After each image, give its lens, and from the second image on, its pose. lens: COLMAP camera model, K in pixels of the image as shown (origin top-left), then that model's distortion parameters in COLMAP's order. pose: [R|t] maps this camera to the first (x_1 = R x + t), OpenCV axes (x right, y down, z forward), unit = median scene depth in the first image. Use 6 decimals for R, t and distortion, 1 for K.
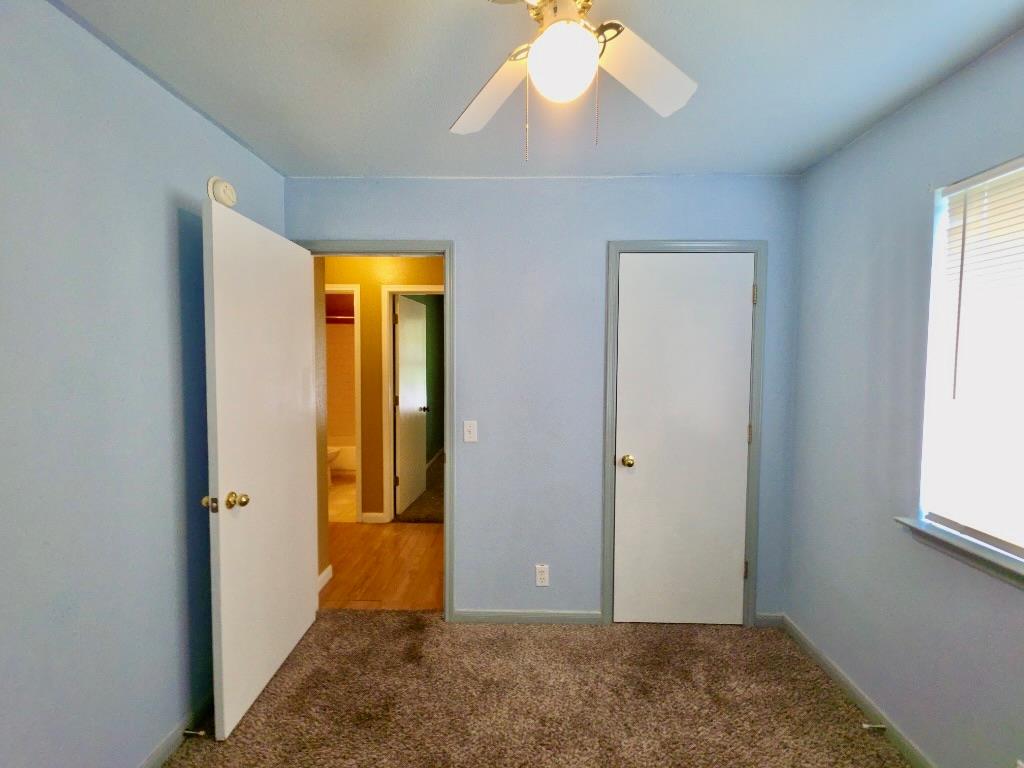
lens RADIAL K [[420.0, 0, 515.6], [0, 420.0, 380.3], [0, 0, 1]] dist [0.004126, -0.006036]
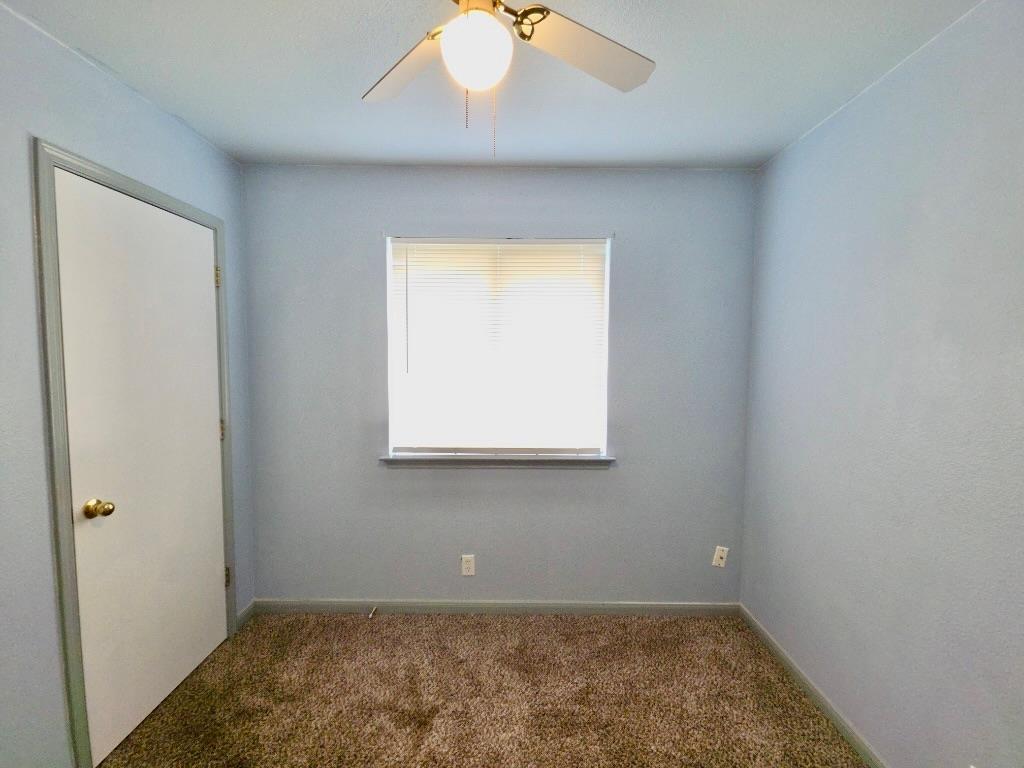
lens RADIAL K [[420.0, 0, 515.3], [0, 420.0, 380.2], [0, 0, 1]] dist [0.004126, -0.006036]
pose [[-0.022582, -0.072344, 0.997124, -0.413128], [0.048312, 0.996134, 0.073366, -0.017882], [-0.998577, 0.049829, -0.019000, 0.427223]]
